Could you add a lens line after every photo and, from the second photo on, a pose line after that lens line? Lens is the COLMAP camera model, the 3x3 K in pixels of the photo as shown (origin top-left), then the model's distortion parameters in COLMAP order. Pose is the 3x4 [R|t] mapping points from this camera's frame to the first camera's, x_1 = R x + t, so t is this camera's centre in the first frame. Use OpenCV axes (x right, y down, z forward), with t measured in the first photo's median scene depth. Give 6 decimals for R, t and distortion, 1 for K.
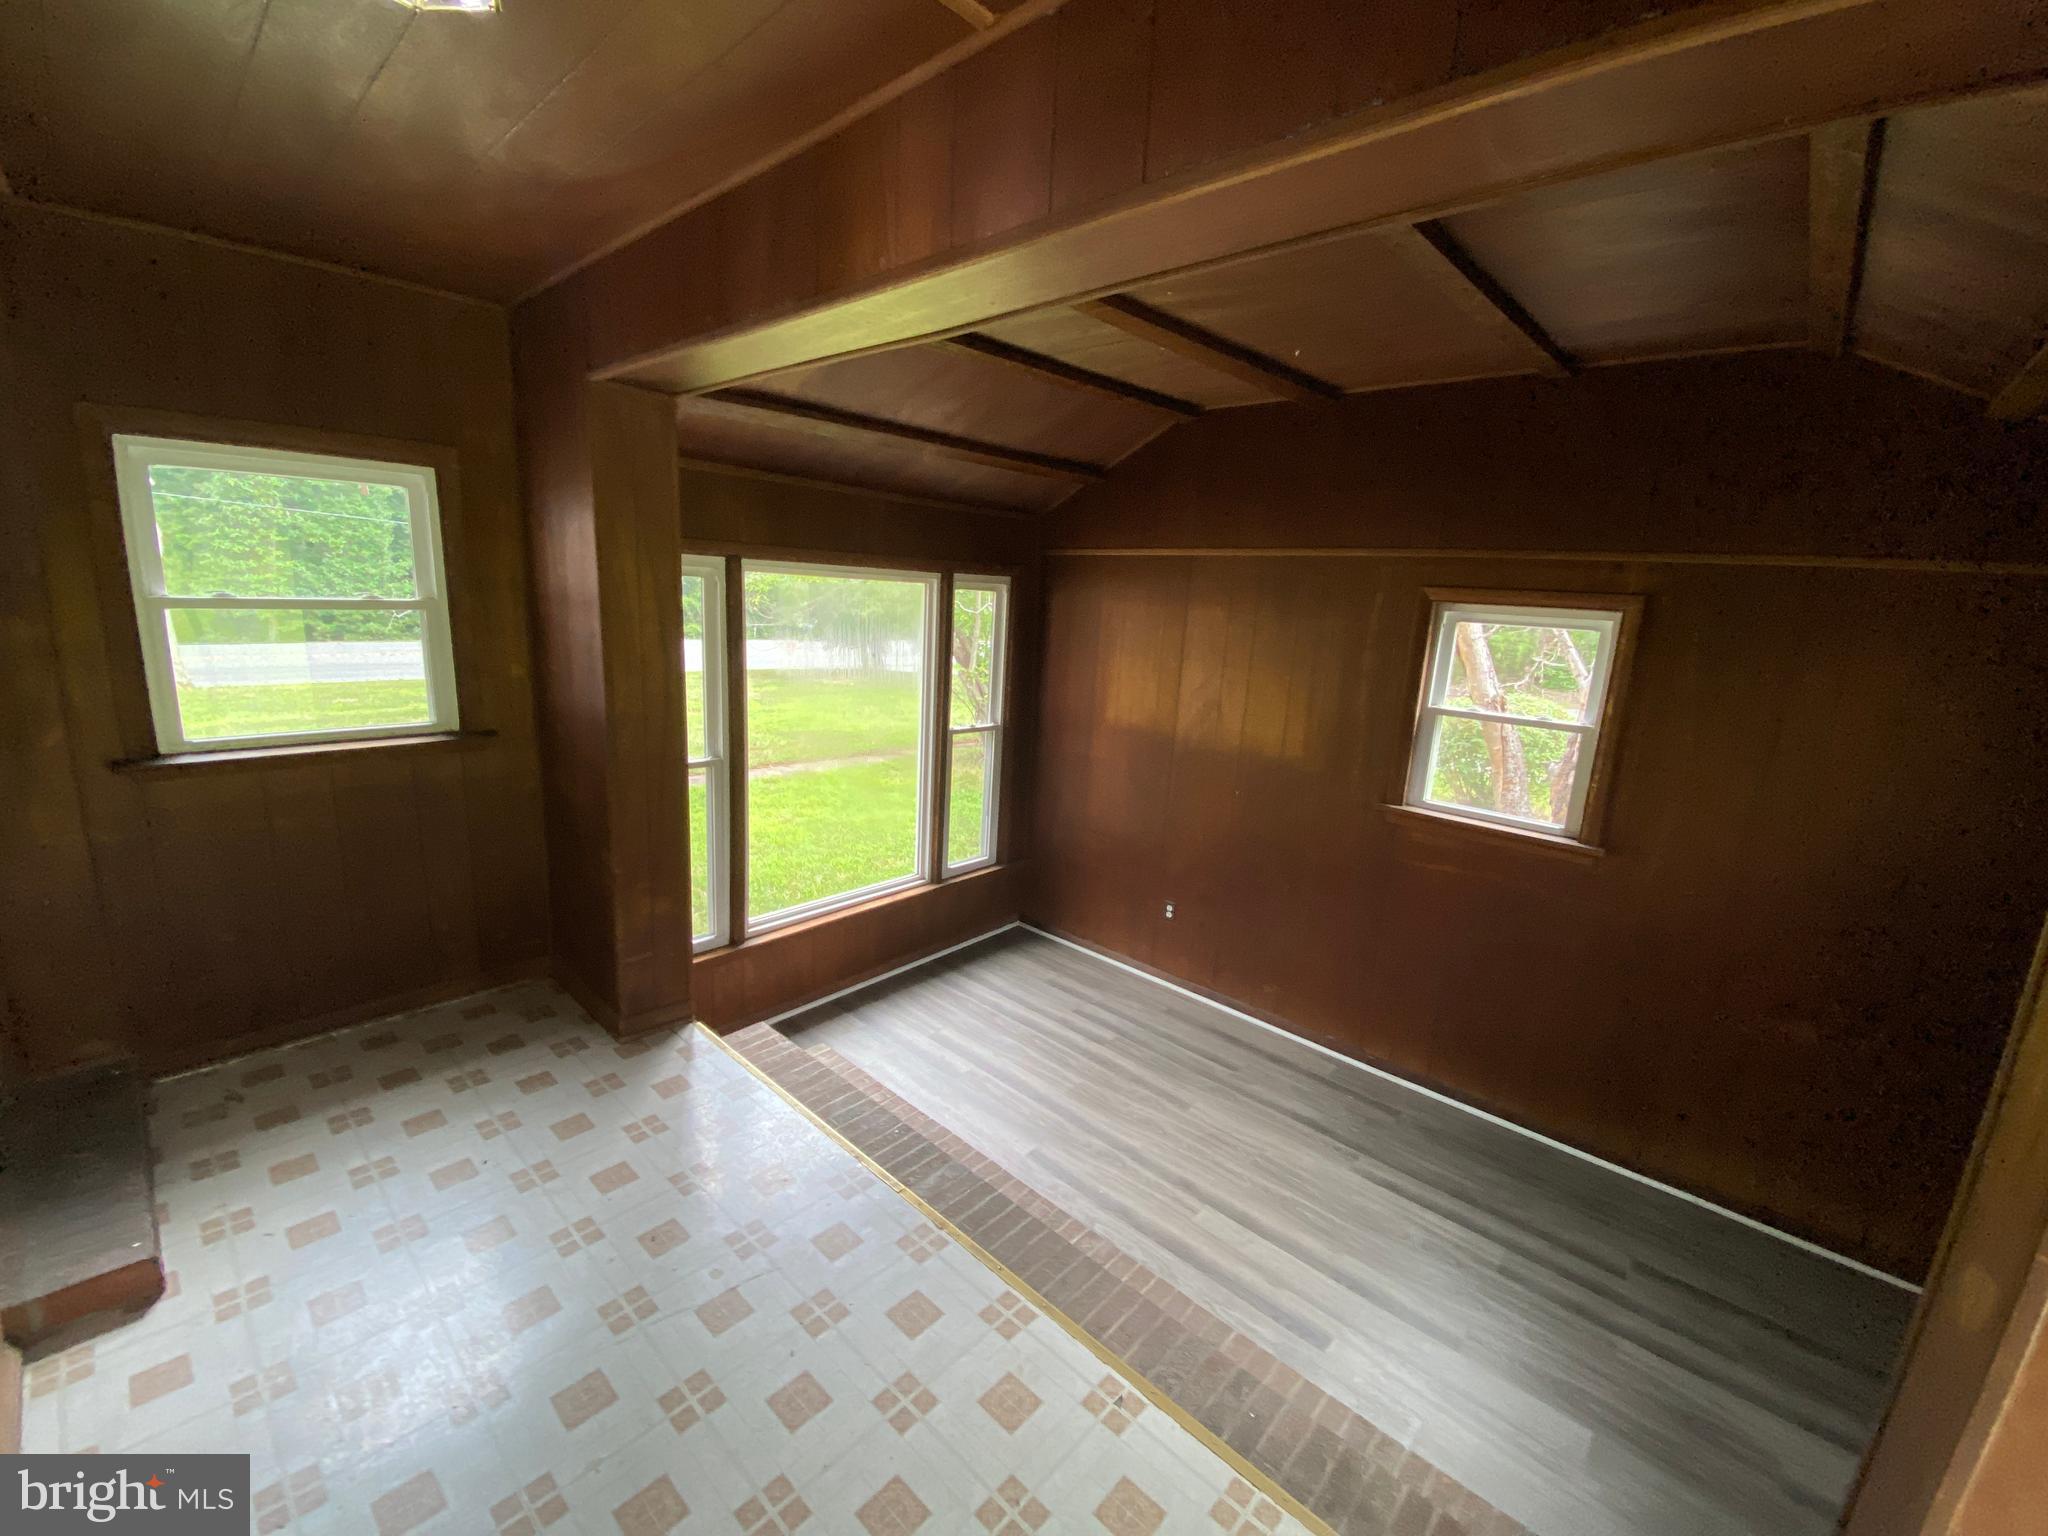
lens RADIAL K [[827.6, 0, 1032.6], [0, 827.6, 765.7], [0, 0, 1]] dist [-0.008239, -0.006795]
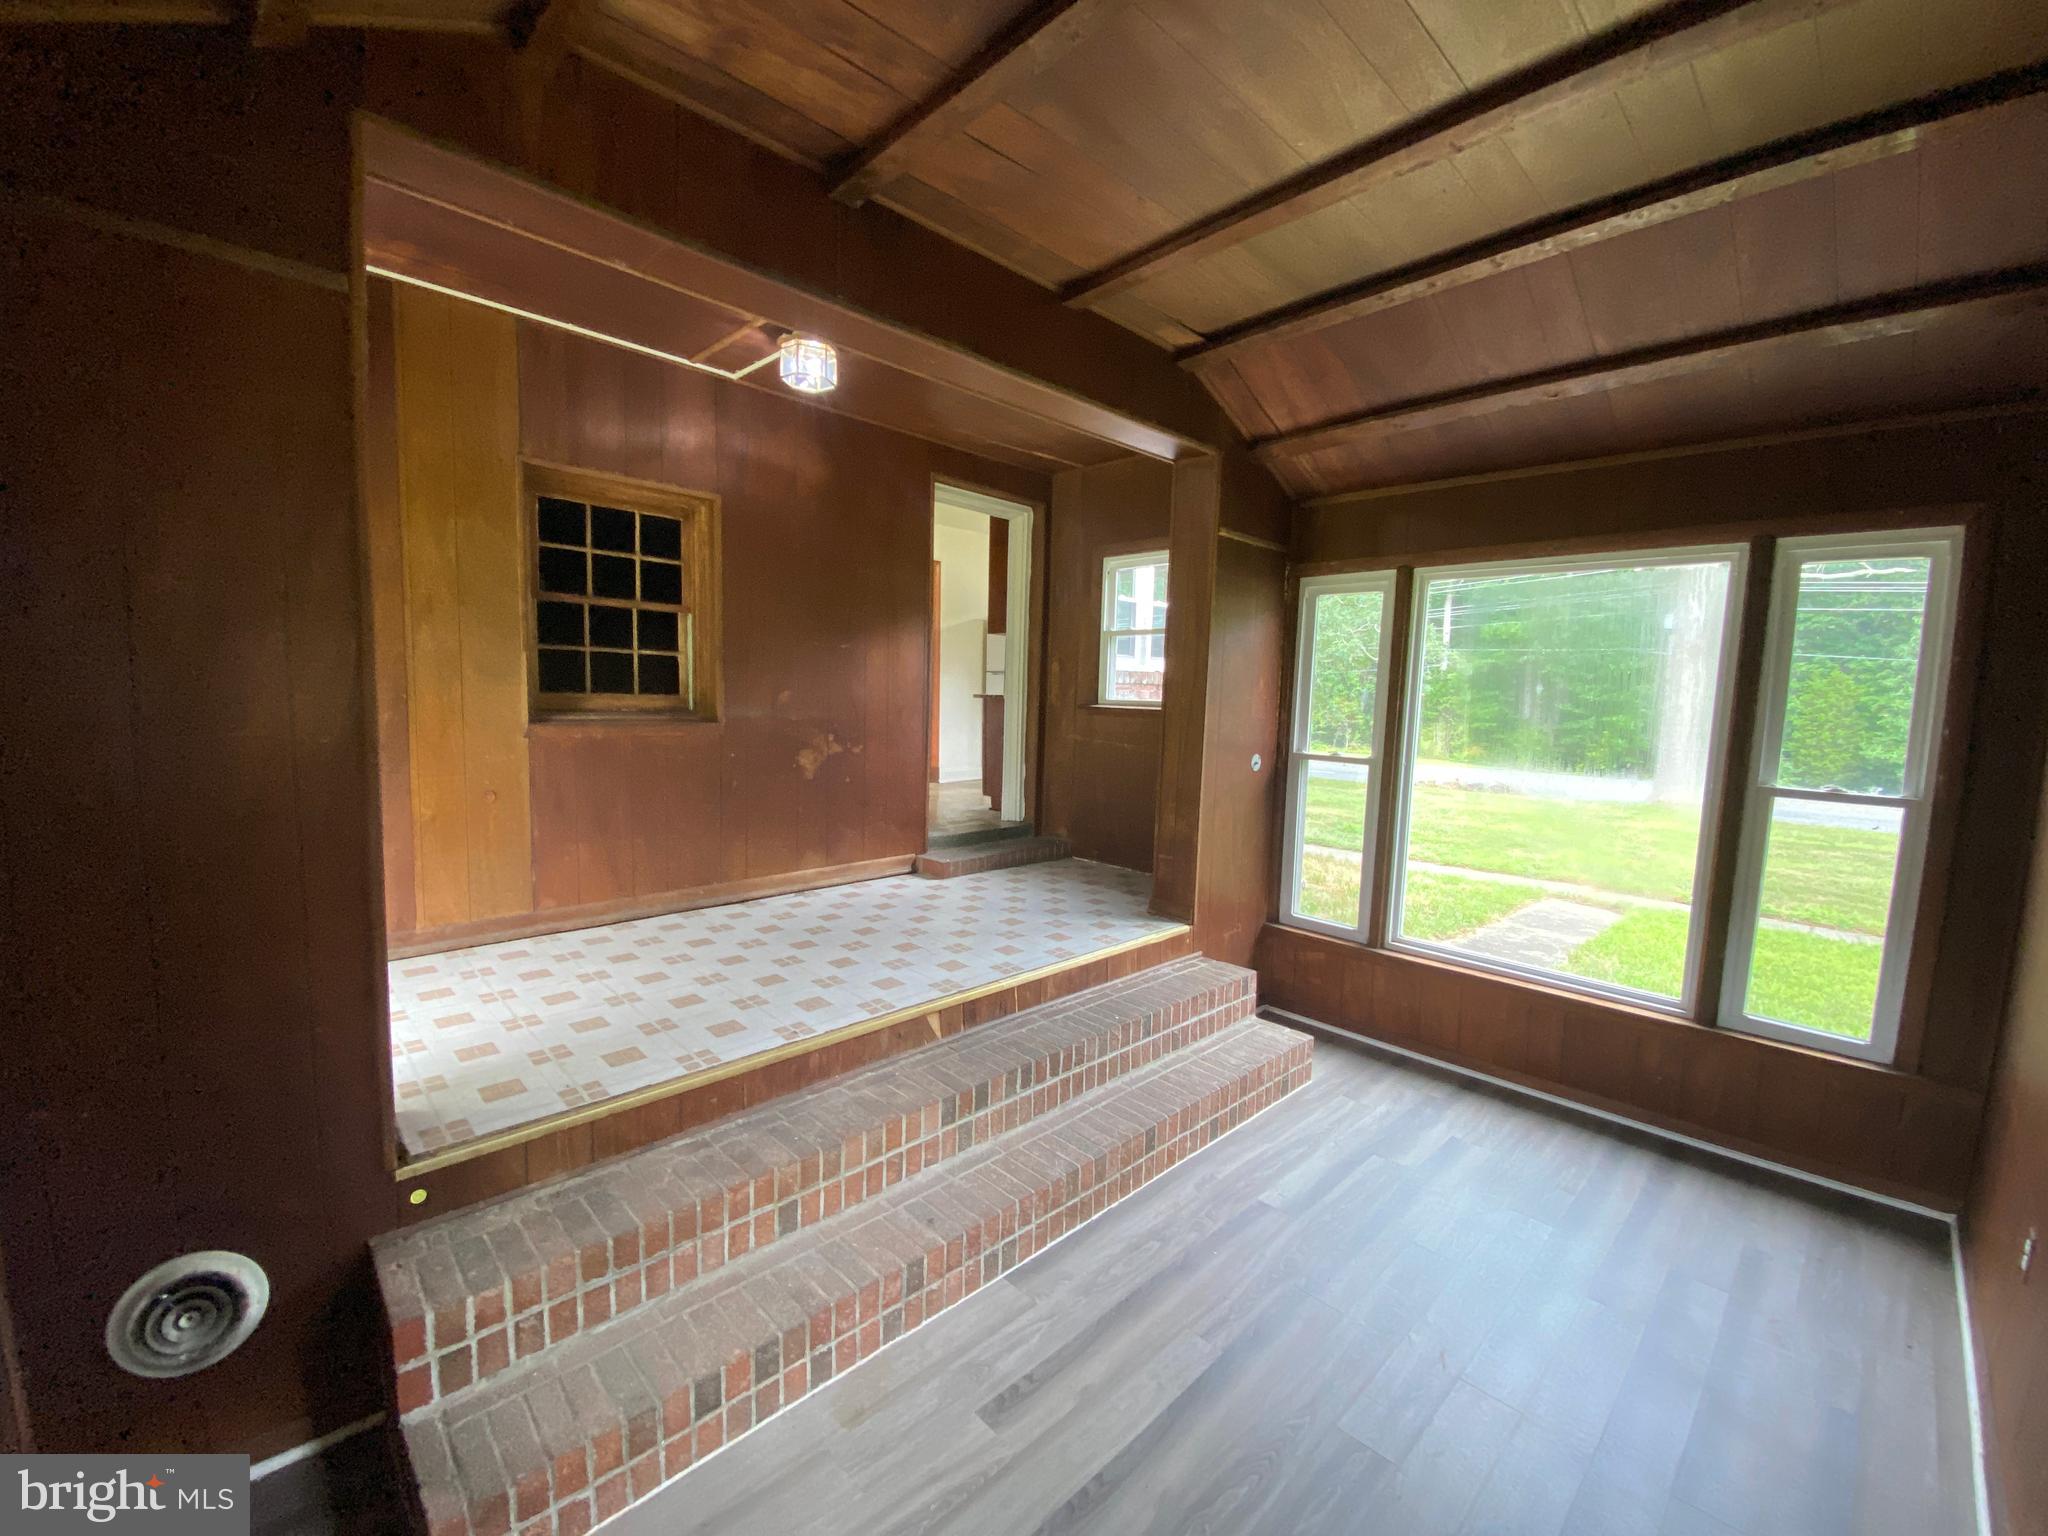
lens RADIAL K [[827.6, 0, 1035.4], [0, 827.6, 777.4], [0, 0, 1]] dist [-0.008239, -0.006795]
pose [[-0.055031, 0.044532, -0.997491, 0.910813], [-0.233344, 0.970768, 0.056212, 0.074625], [0.970836, 0.235852, -0.043031, 0.799014]]
